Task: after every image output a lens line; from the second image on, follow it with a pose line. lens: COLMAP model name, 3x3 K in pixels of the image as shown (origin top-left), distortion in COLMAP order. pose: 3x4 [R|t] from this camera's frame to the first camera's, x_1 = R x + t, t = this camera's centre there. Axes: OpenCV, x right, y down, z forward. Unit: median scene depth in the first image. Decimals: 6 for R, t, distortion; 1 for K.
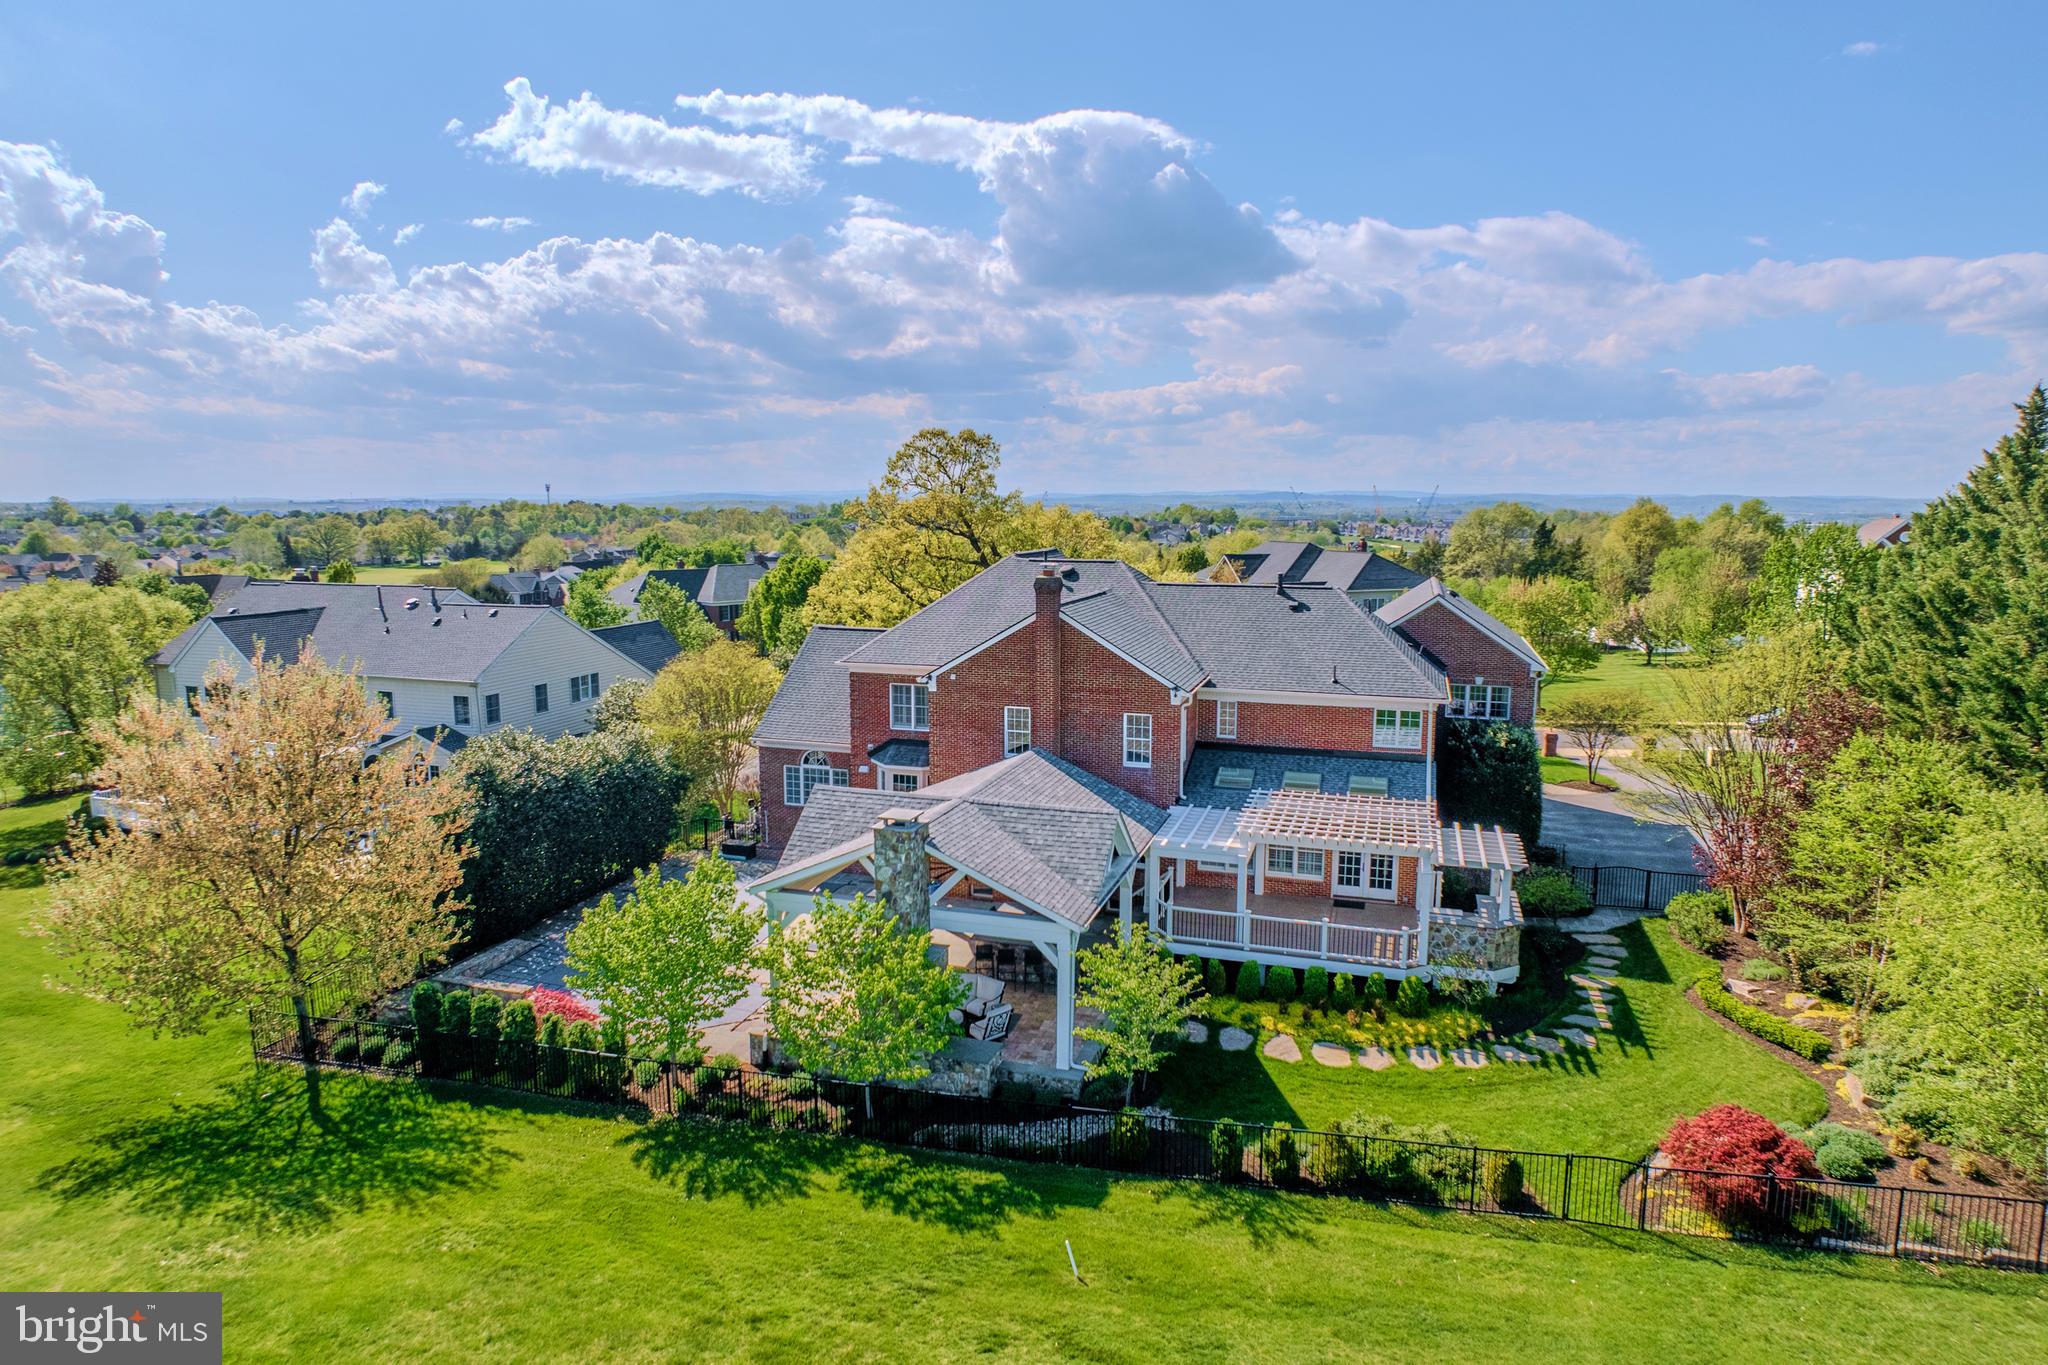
lens RADIAL K [[1214.2, 0, 1024.0], [0, 1214.2, 682.5], [0, 0, 1]] dist [-0.052669, 0.028842]
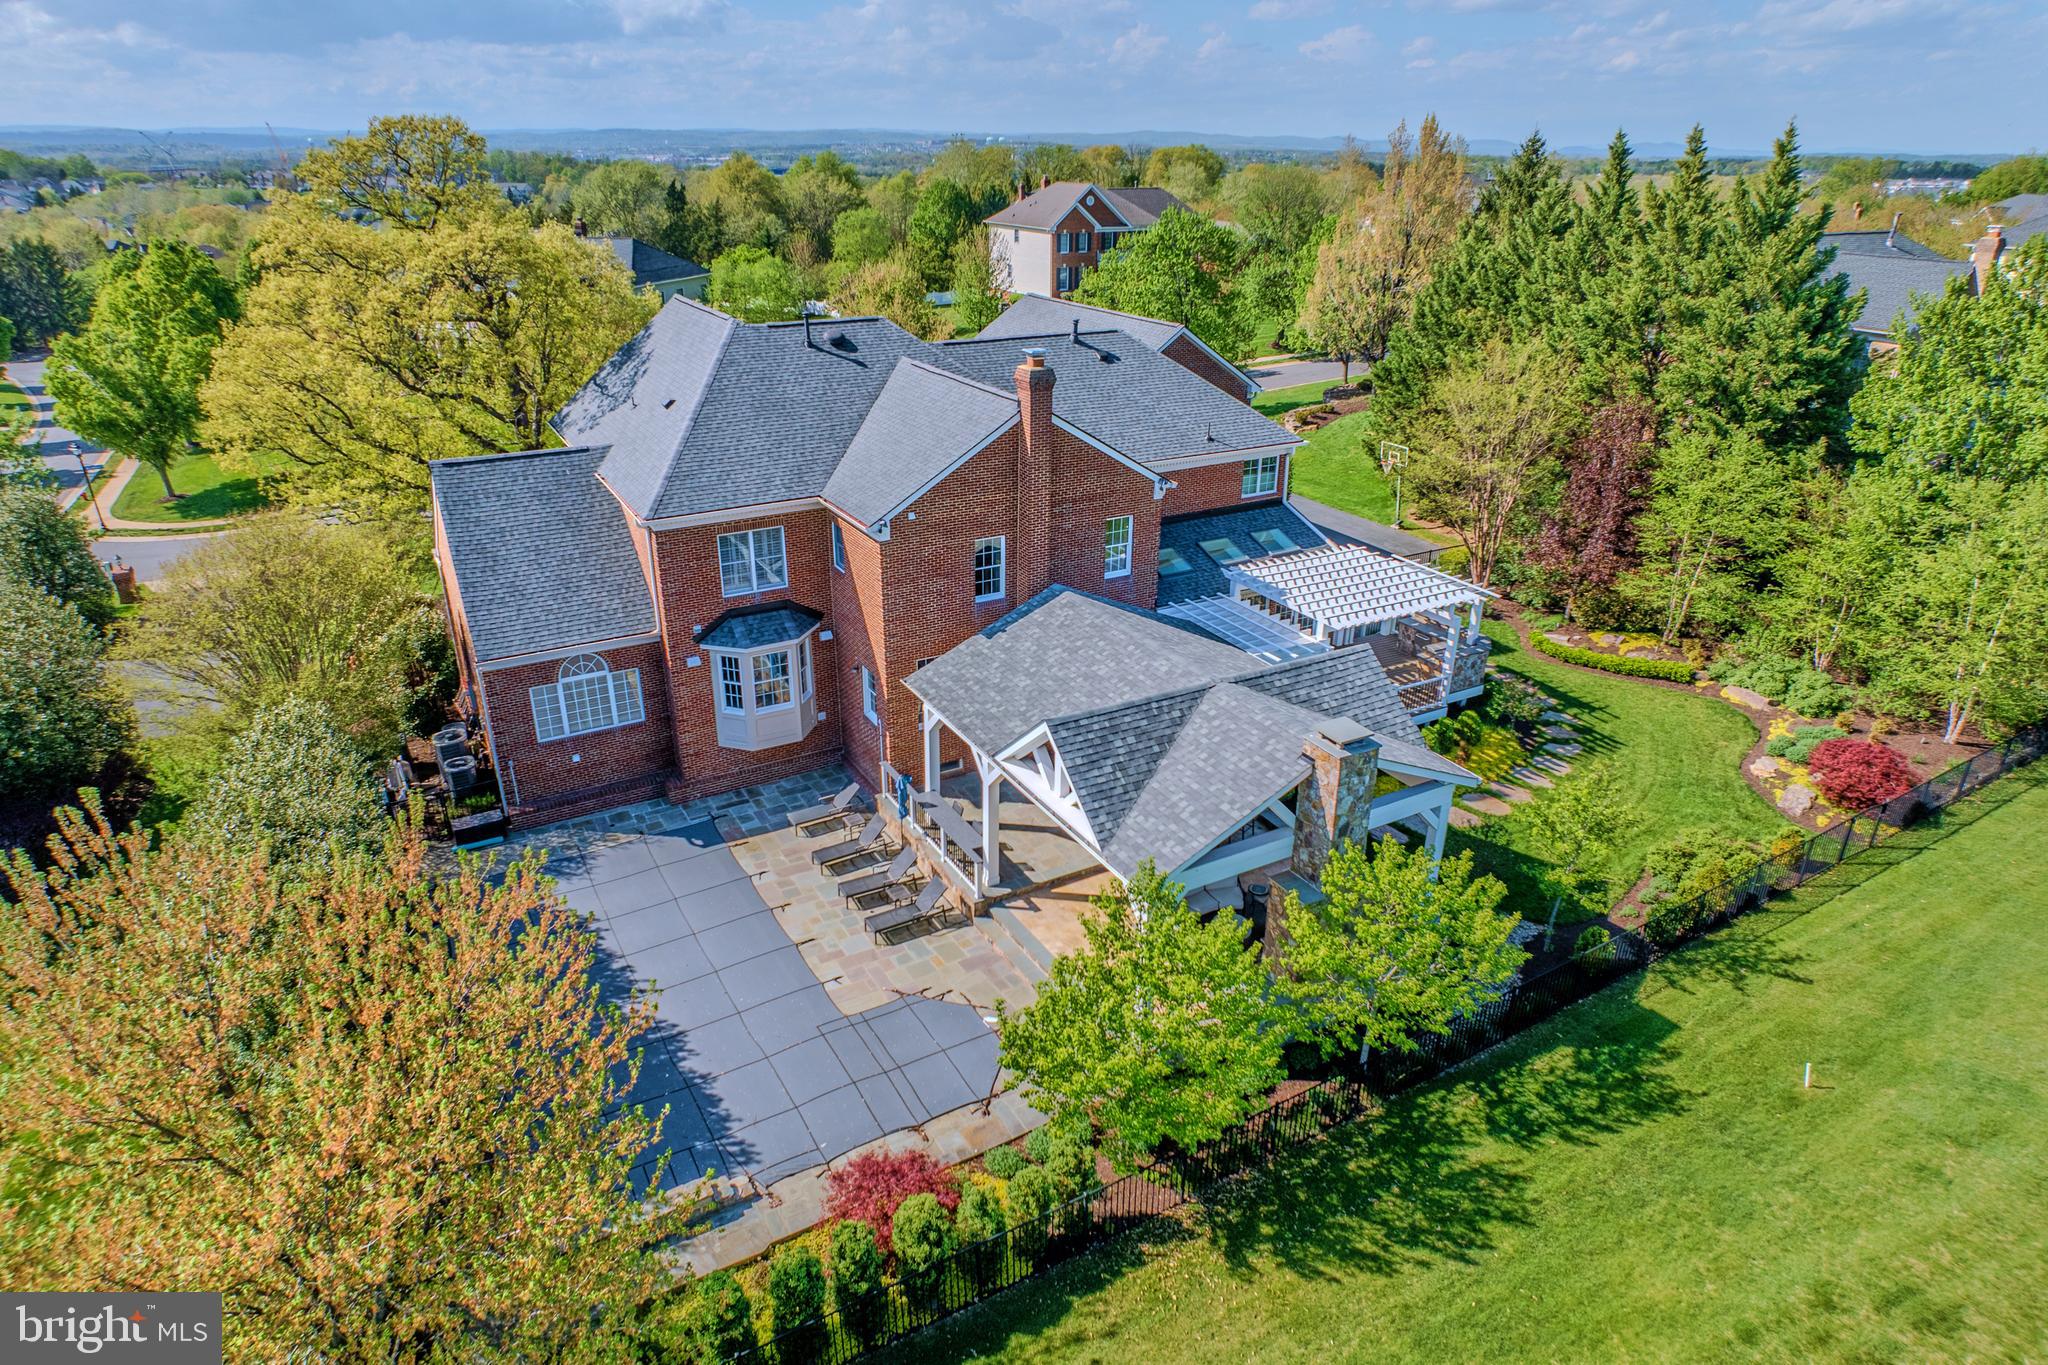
lens RADIAL K [[1214.2, 0, 1024.0], [0, 1214.2, 682.5], [0, 0, 1]] dist [-0.052669, 0.028842]
pose [[0.679543, -0.298594, 0.670121, -0.568047], [0.102583, 0.943125, 0.316215, -0.143359], [-0.726428, -0.146139, 0.671525, 0.456842]]
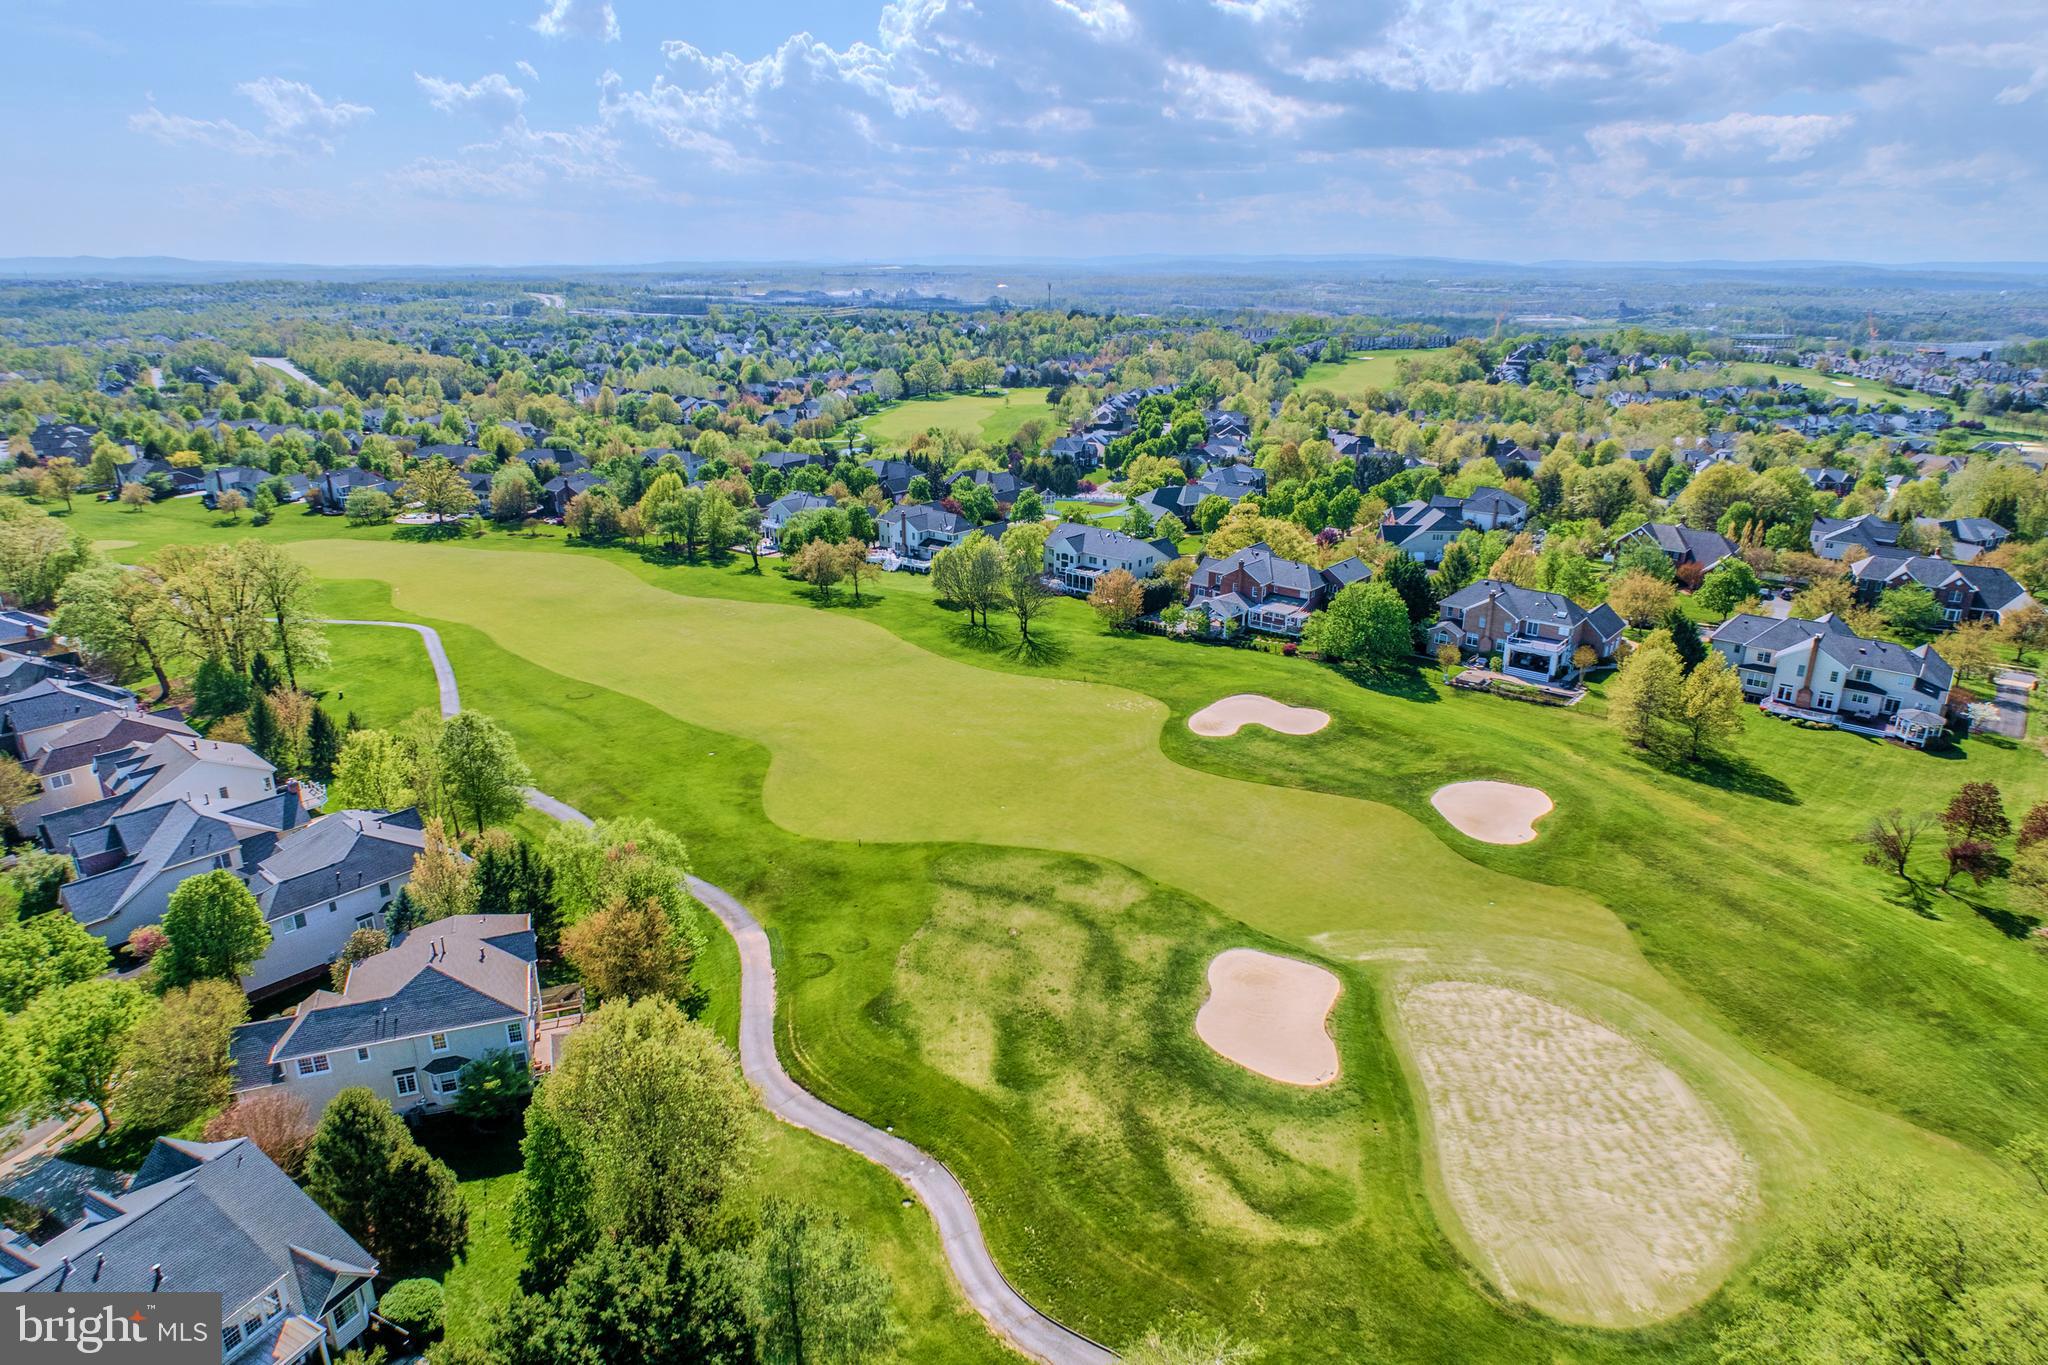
lens RADIAL K [[1214.2, 0, 1024.0], [0, 1214.2, 682.5], [0, 0, 1]] dist [-0.052669, 0.028842]
pose [[0.927104, 0.125870, -0.353037, 1.145703], [-0.057018, 0.978325, 0.199073, -0.601137], [0.370442, -0.164432, 0.914185, -4.636729]]
